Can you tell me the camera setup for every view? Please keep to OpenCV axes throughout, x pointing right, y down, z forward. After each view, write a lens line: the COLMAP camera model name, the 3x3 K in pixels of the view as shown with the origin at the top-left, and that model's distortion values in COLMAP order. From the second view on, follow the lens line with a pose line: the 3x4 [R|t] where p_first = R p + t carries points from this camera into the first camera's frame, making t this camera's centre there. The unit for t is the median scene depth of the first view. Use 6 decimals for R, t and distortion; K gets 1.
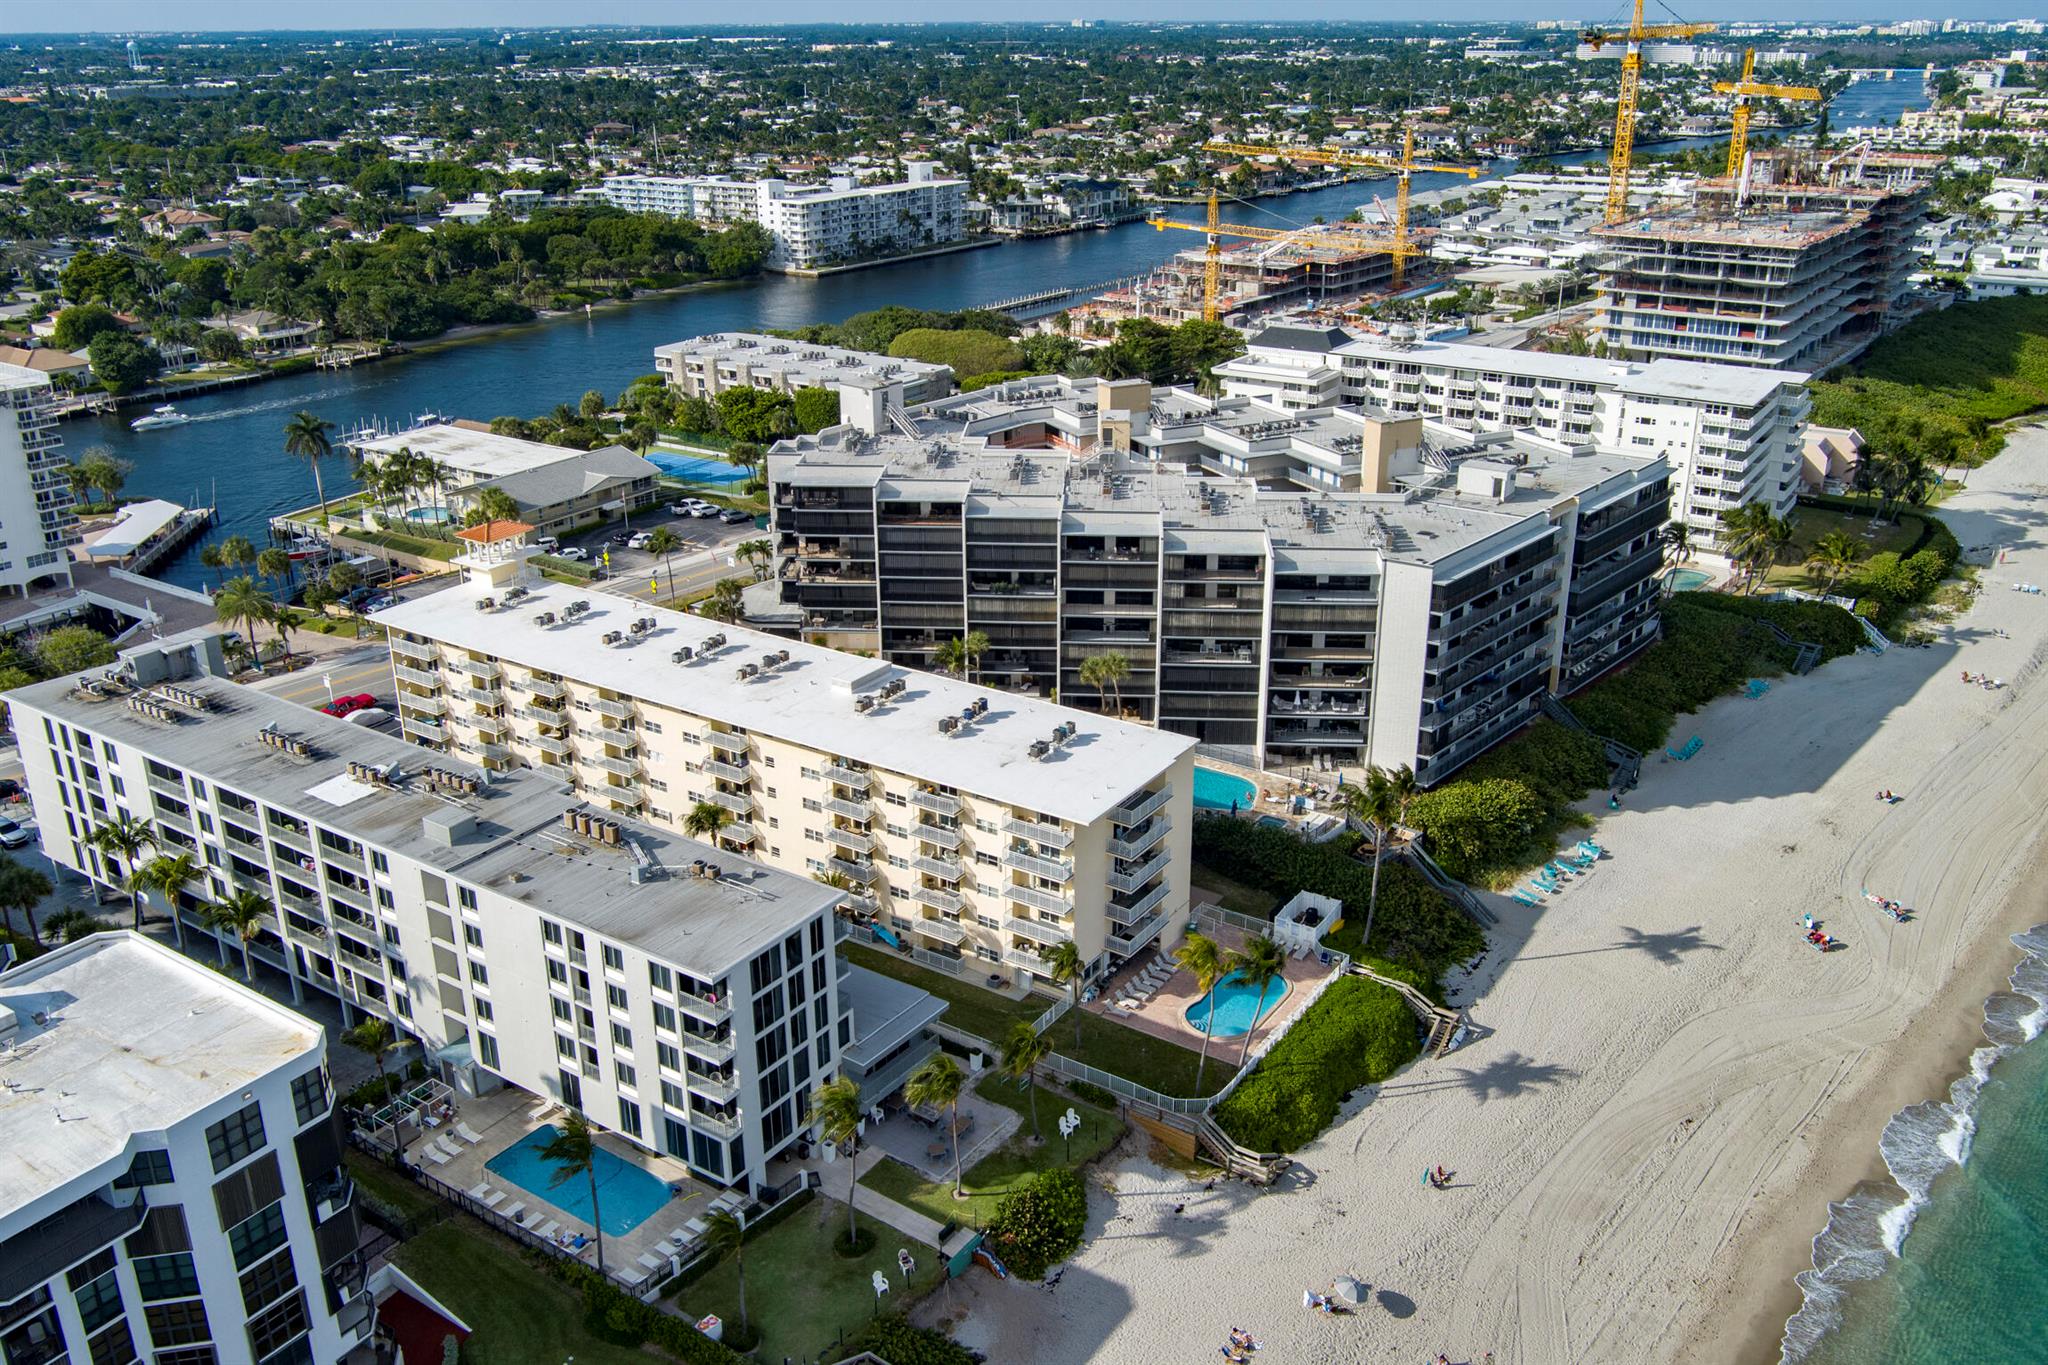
lens RADIAL K [[1693.7, 0, 1017.6], [0, 1693.7, 684.6], [0, 0, 1]] dist [-0.026470, 0.013880]
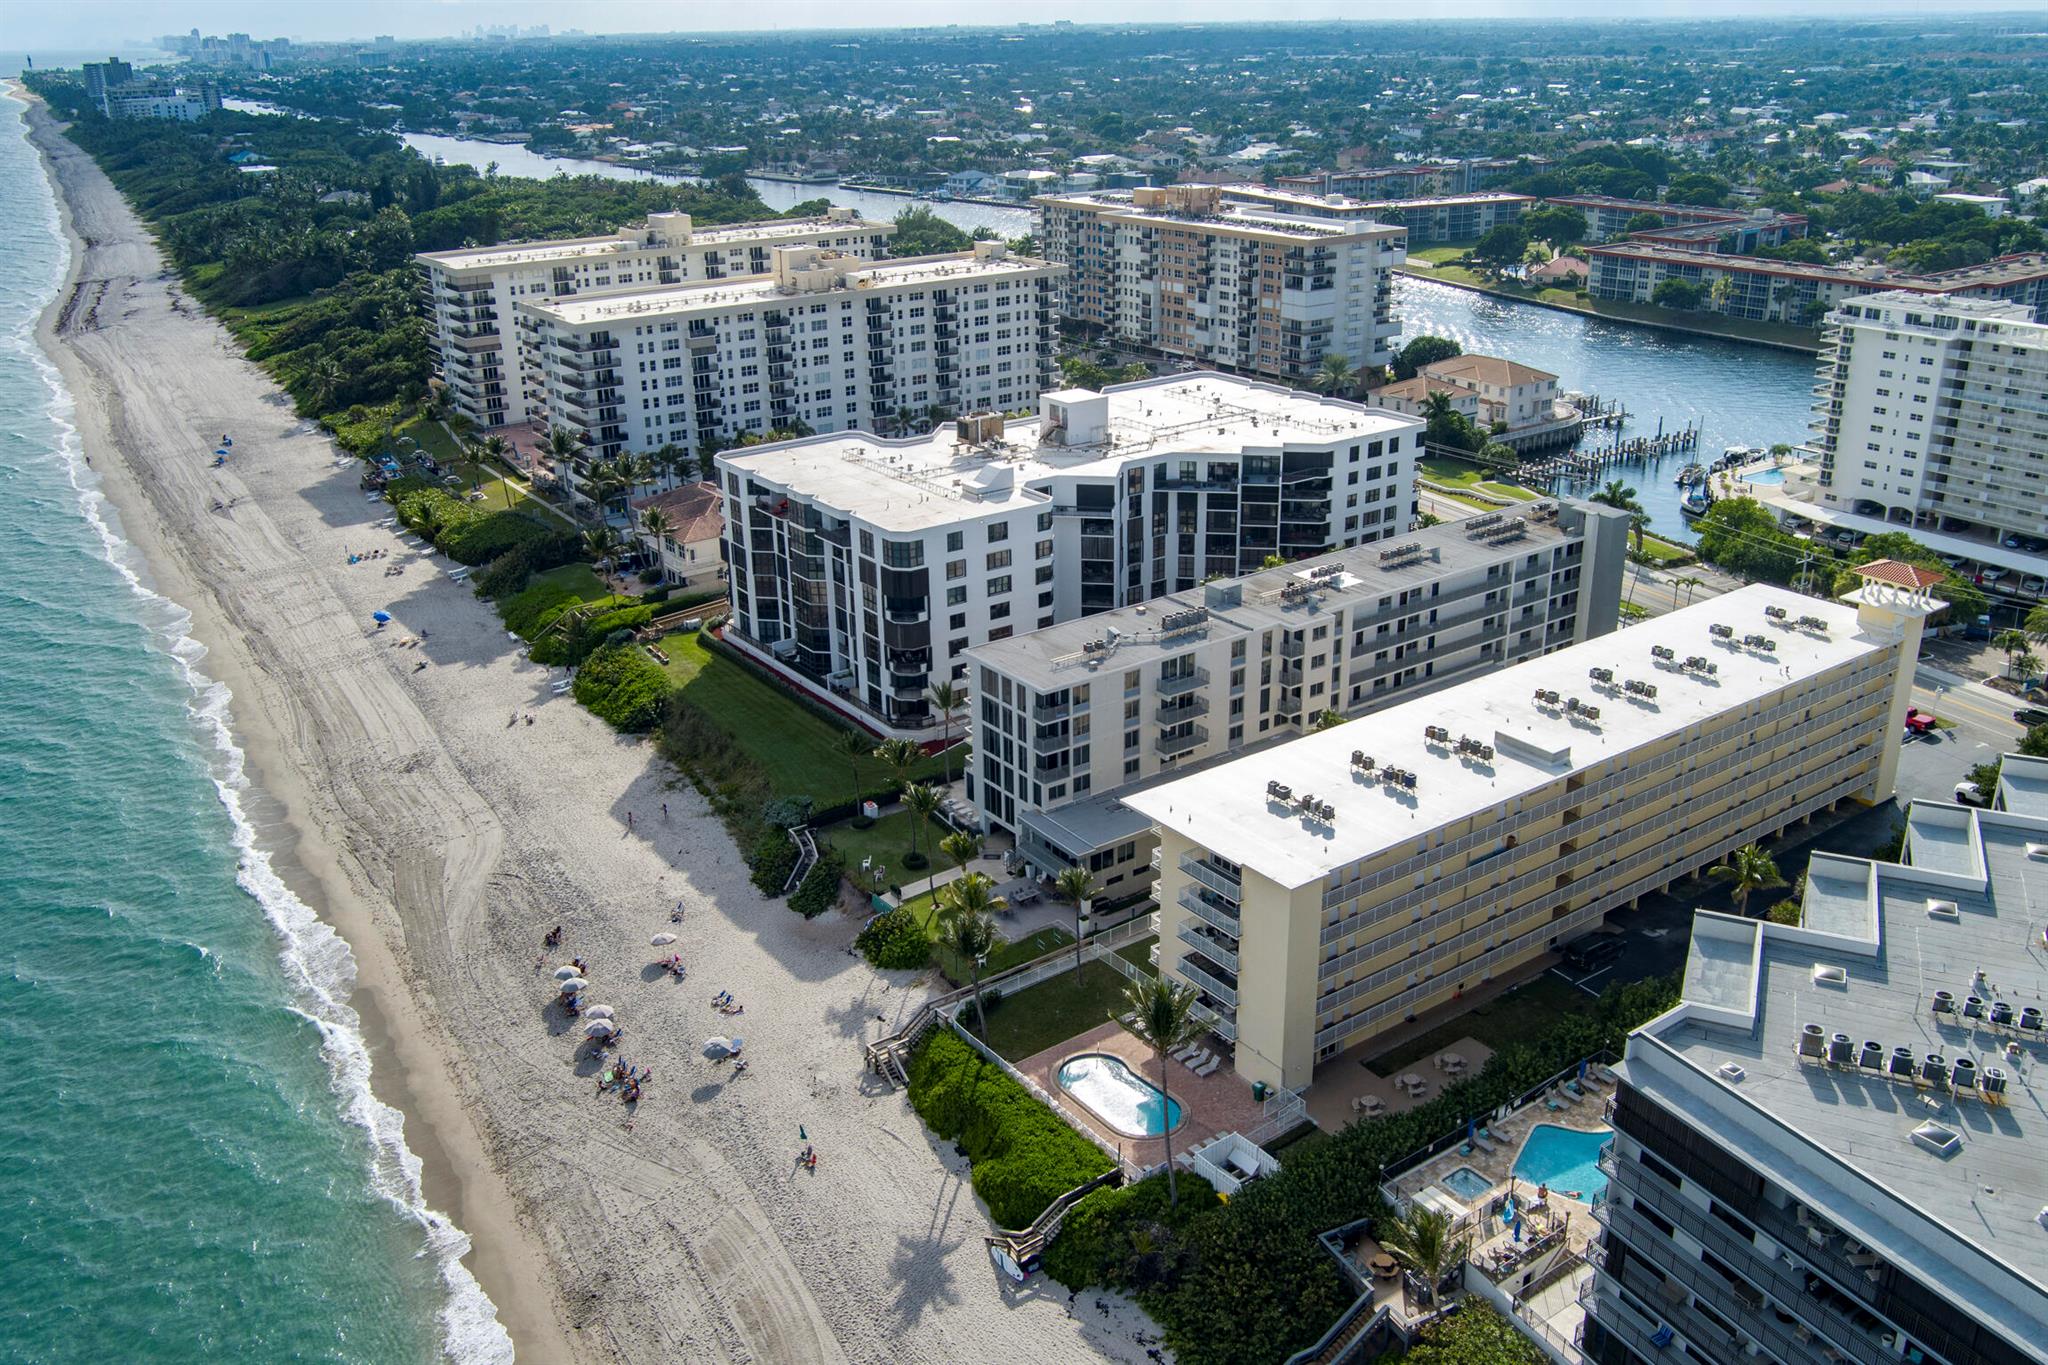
lens RADIAL K [[1693.7, 0, 1017.6], [0, 1693.7, 684.6], [0, 0, 1]] dist [-0.026470, 0.013880]
pose [[-0.351899, 0.356765, -0.865382, 0.722216], [-0.328393, 0.818697, 0.471056, -0.342121], [0.876542, 0.449950, -0.170939, 0.840255]]
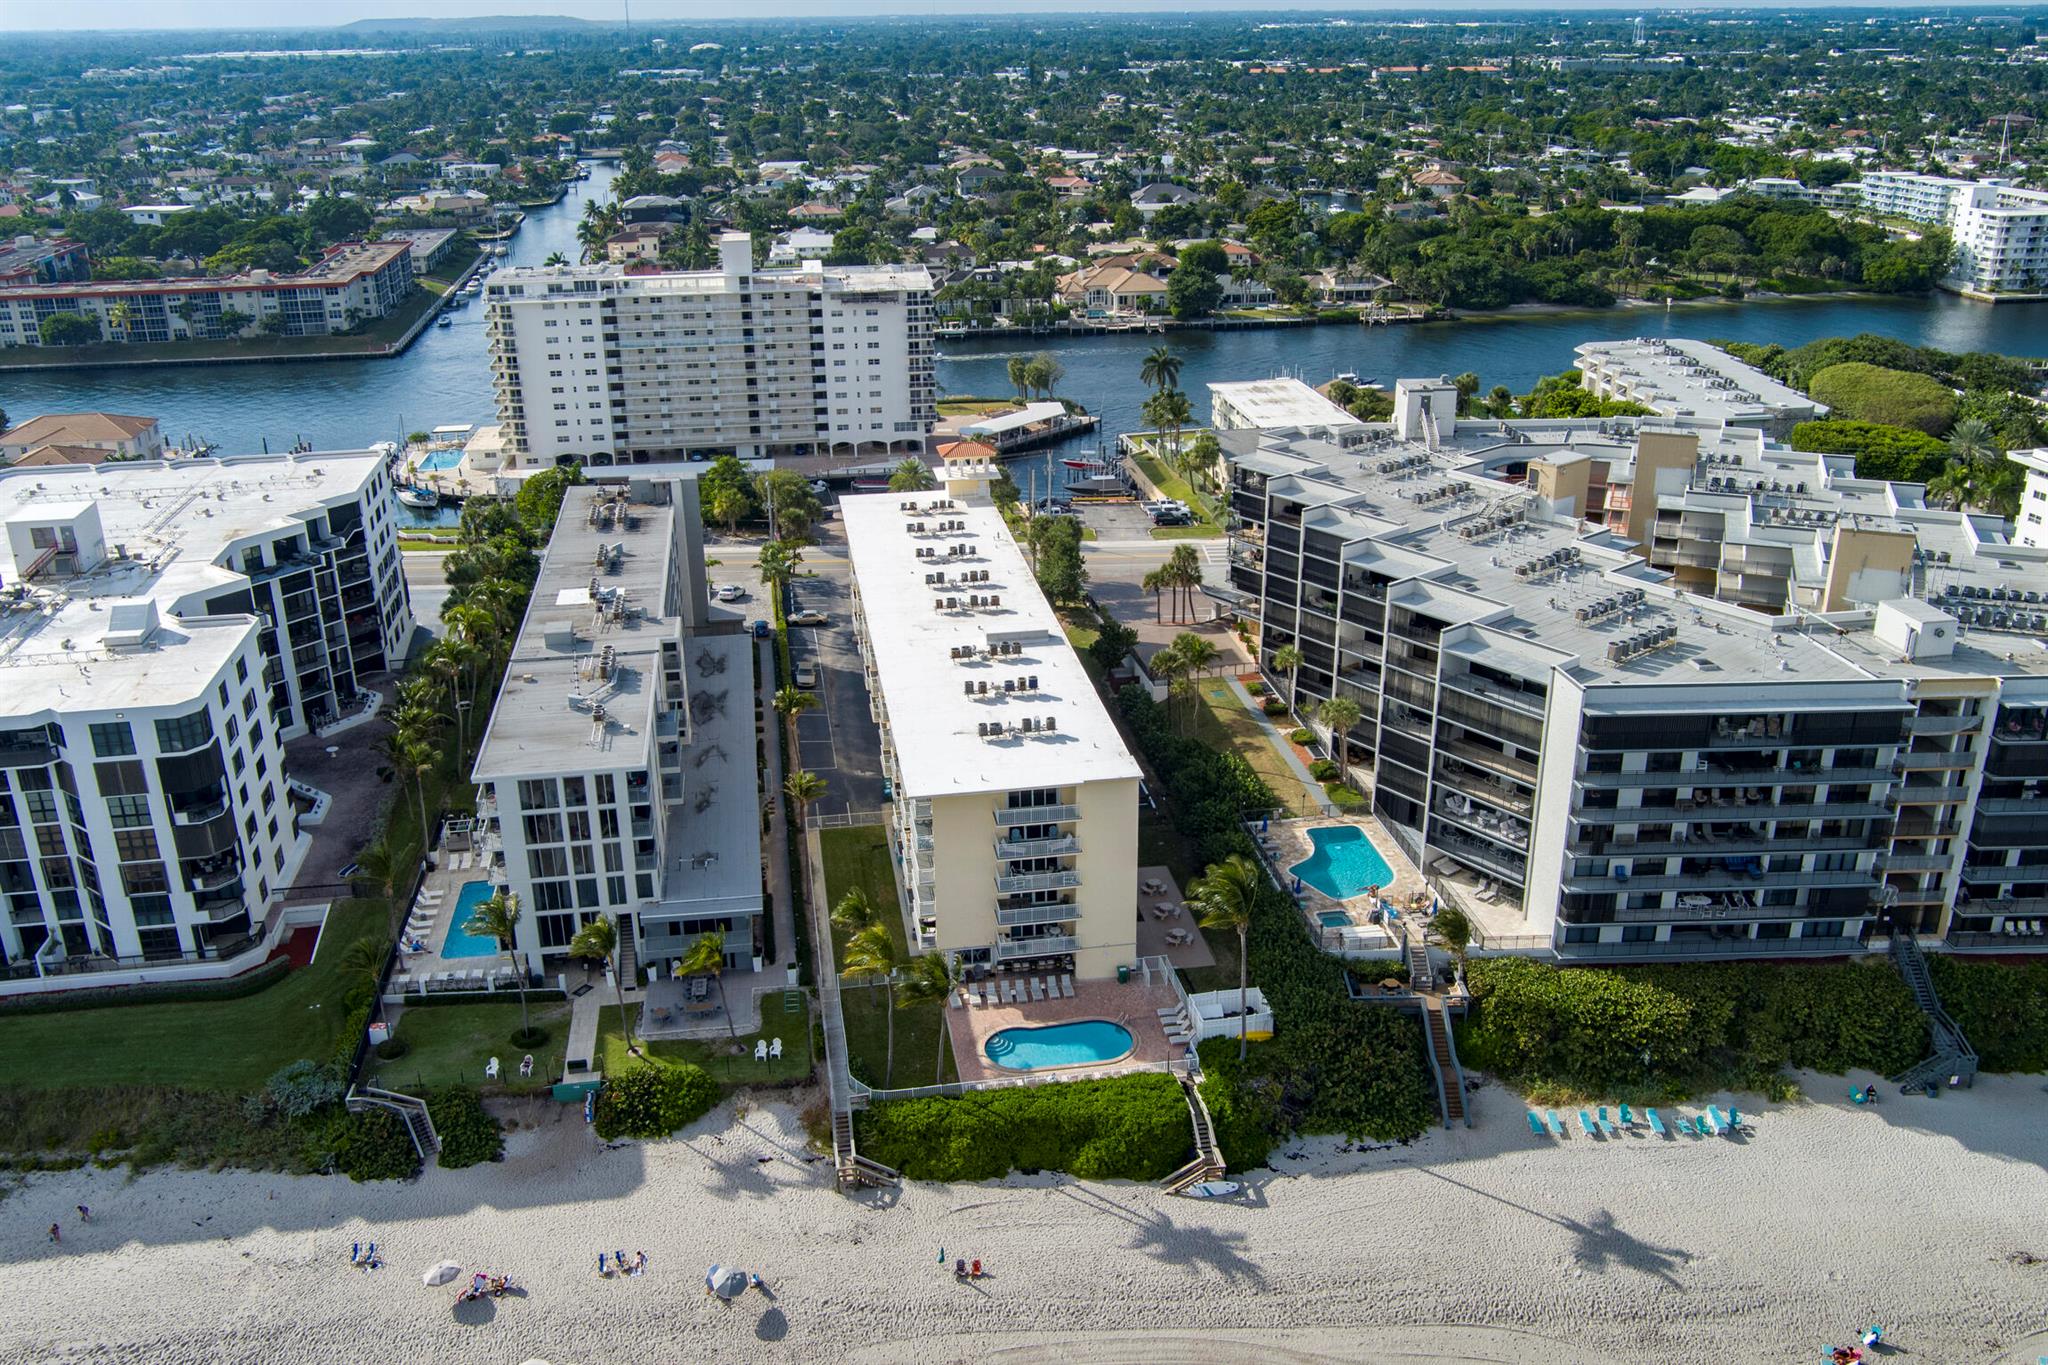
lens RADIAL K [[1693.7, 0, 1017.6], [0, 1693.7, 684.6], [0, 0, 1]] dist [-0.026470, 0.013880]
pose [[0.679868, 0.272530, -0.680813, 0.584469], [-0.264201, 0.957063, 0.119279, -0.093049], [0.684088, 0.098778, 0.722680, 0.235670]]
